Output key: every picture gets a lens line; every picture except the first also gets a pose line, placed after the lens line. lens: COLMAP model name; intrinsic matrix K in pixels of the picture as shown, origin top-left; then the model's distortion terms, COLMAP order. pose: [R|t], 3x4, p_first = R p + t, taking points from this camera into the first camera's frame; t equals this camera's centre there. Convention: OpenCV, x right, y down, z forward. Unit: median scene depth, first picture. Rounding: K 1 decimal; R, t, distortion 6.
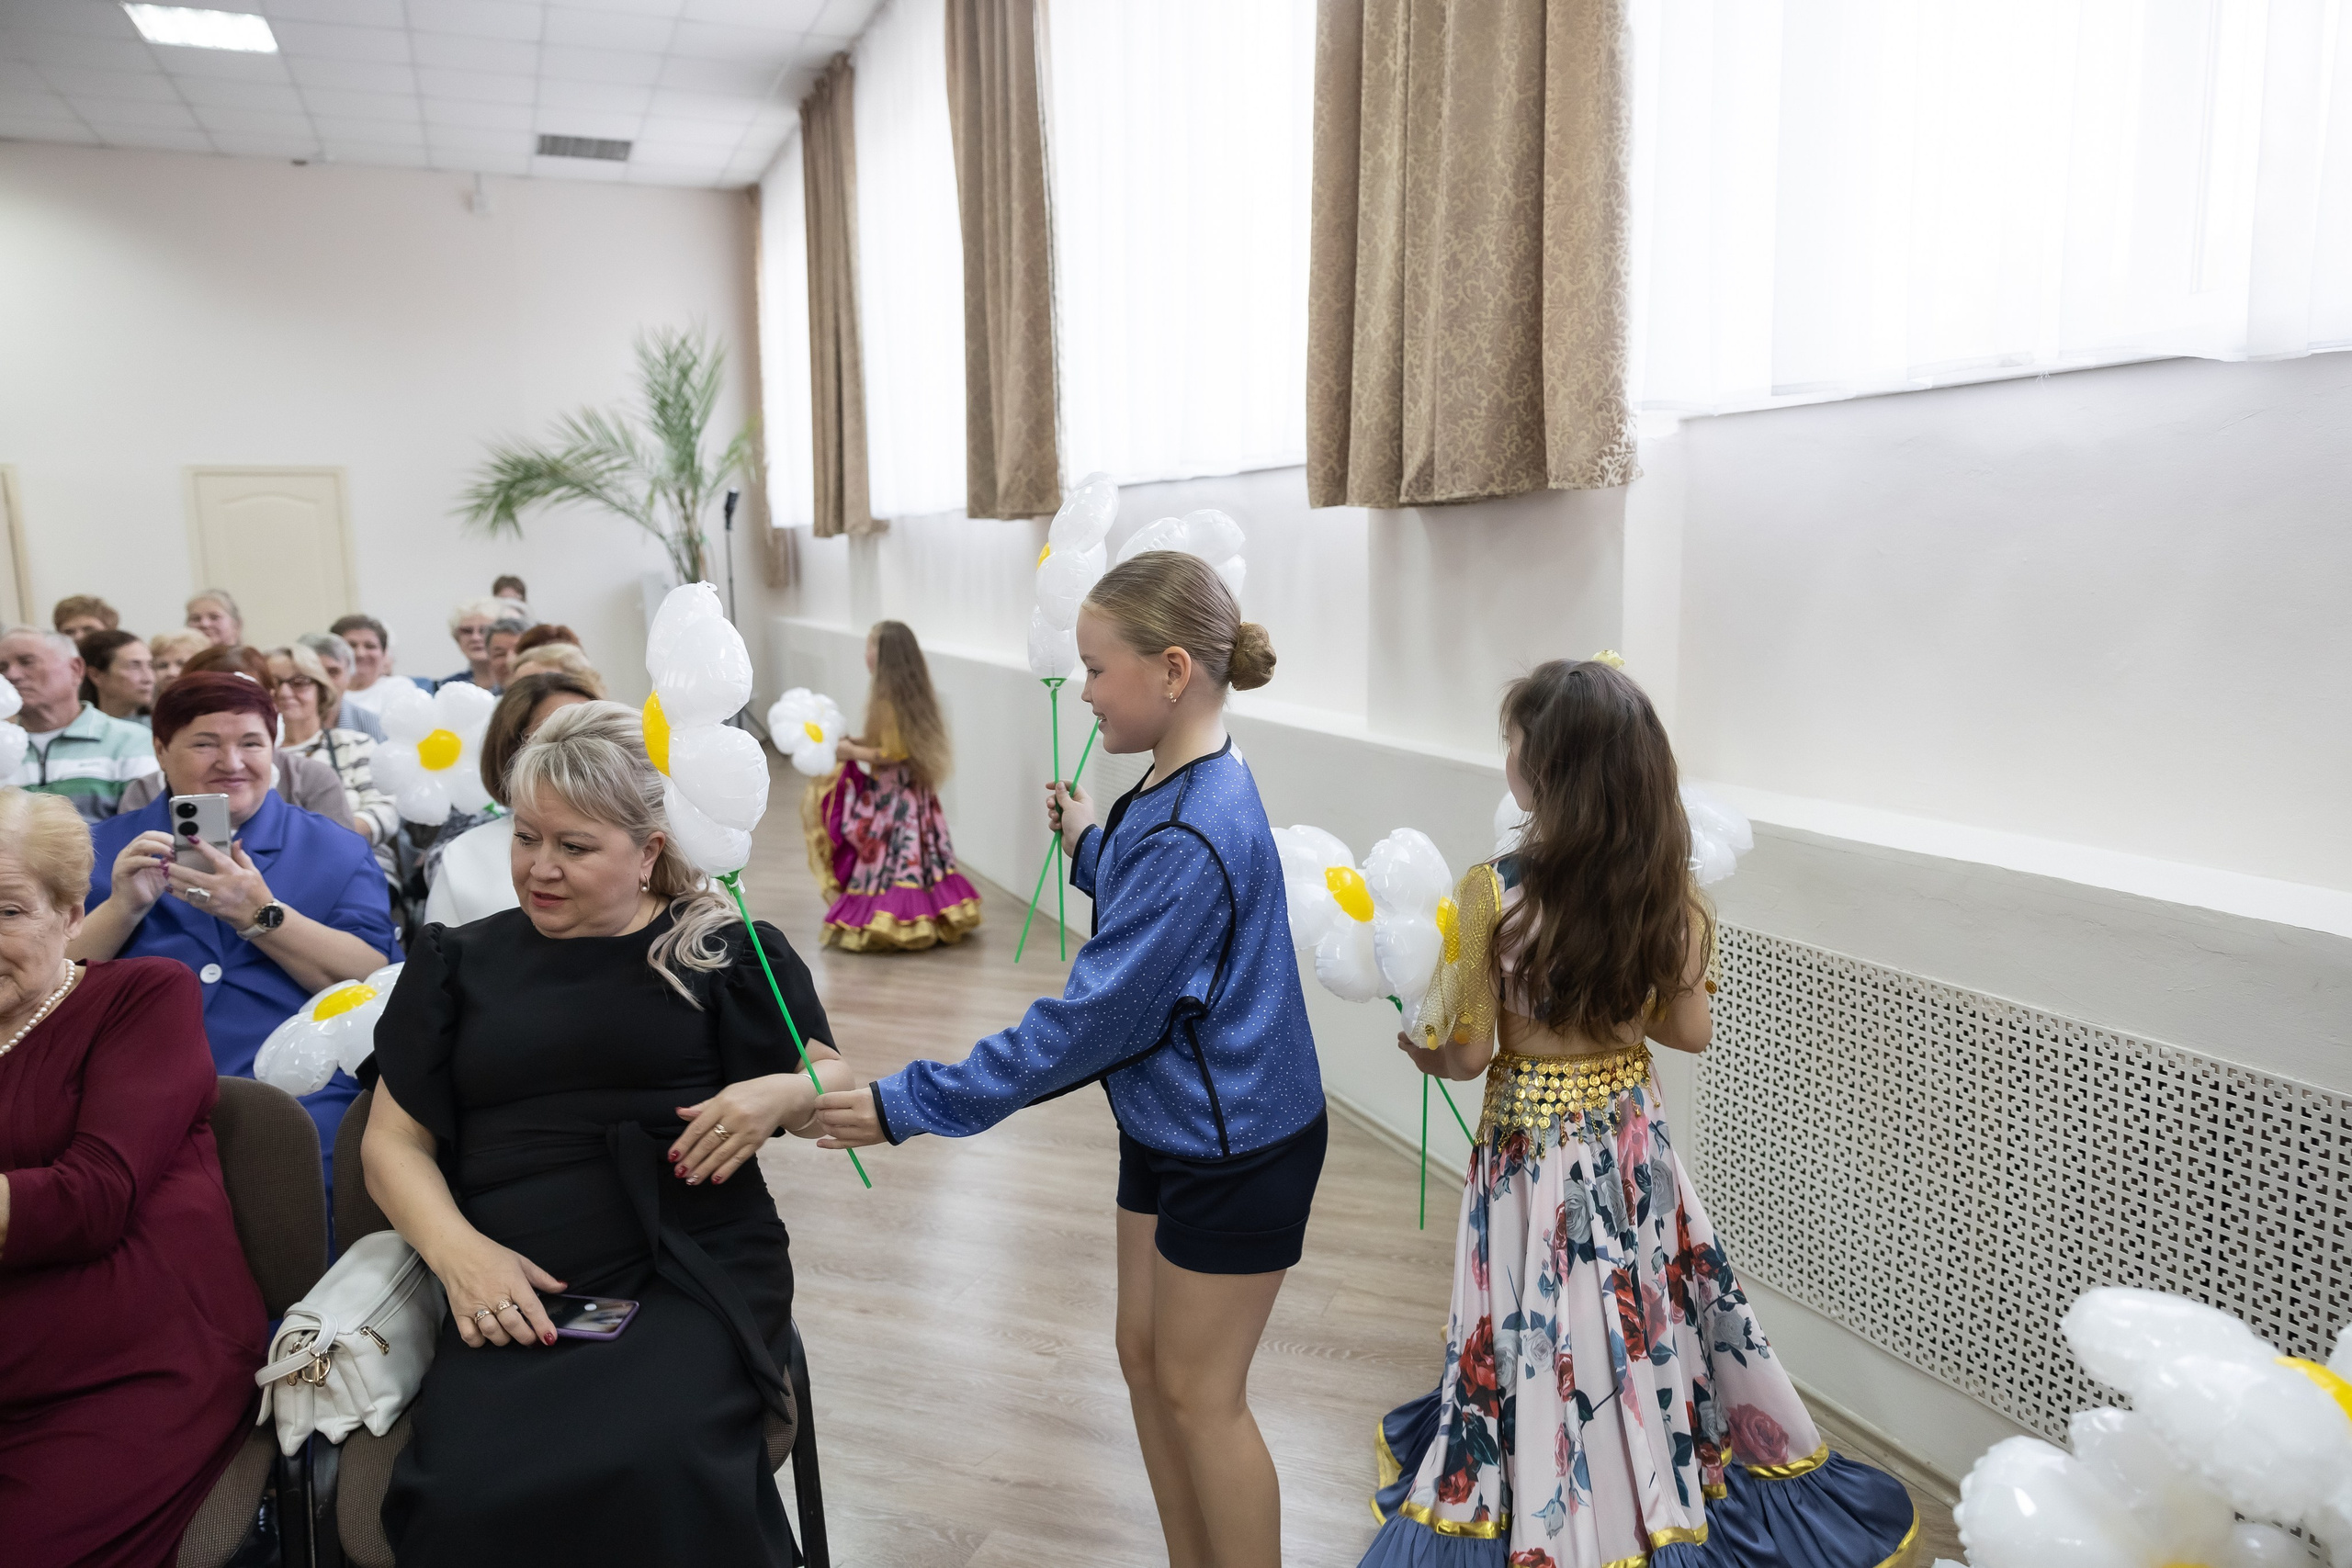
lens RADIAL K [[1555.0, 0, 1176.0], [0, 1555.0, 784.0], [0, 0, 1]] dist [-0.001933, 0.005058]
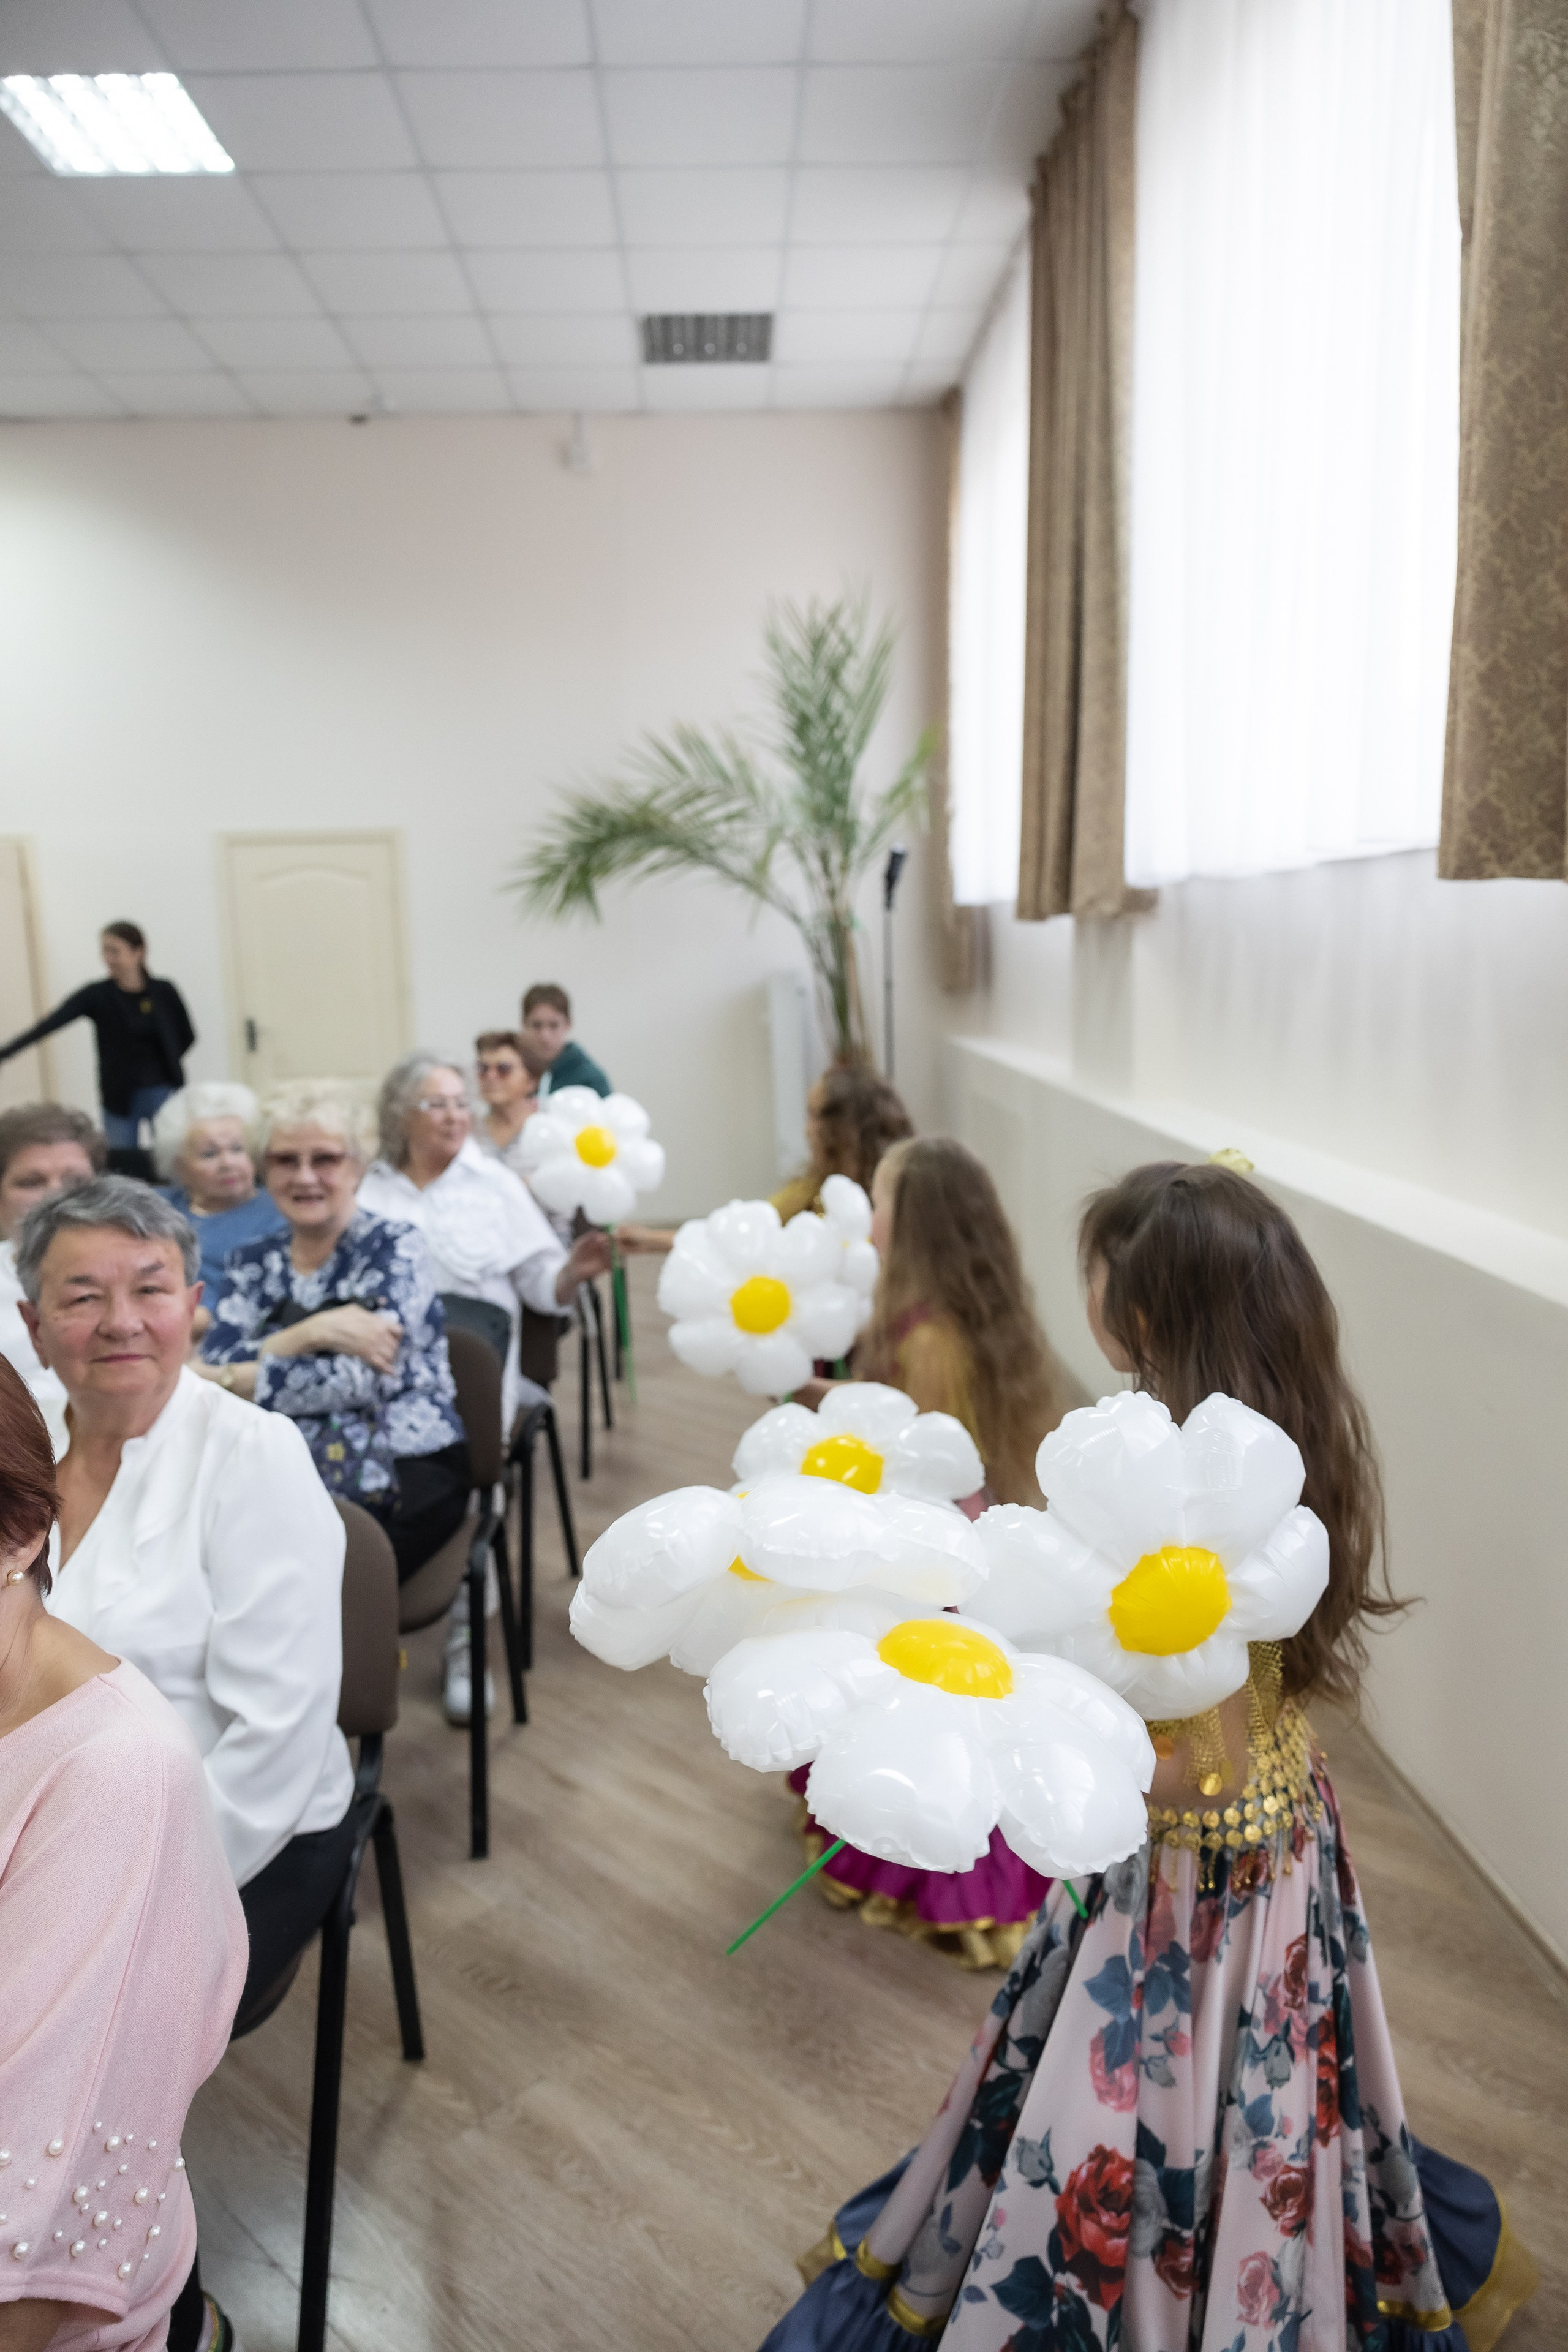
lens RADIAL K [[1555.2, 0, 784.0], [0, 1555.2, 1176.0], [0, 0, 1]] dist [-0.001933, 0.005058]
pose [[0.933402, 0.051671, -0.355093, -0.091887], [-0.047813, 0.998663, 0.019639, -0.063187], [0.355633, -0.001353, 0.934625, 0.379760]]
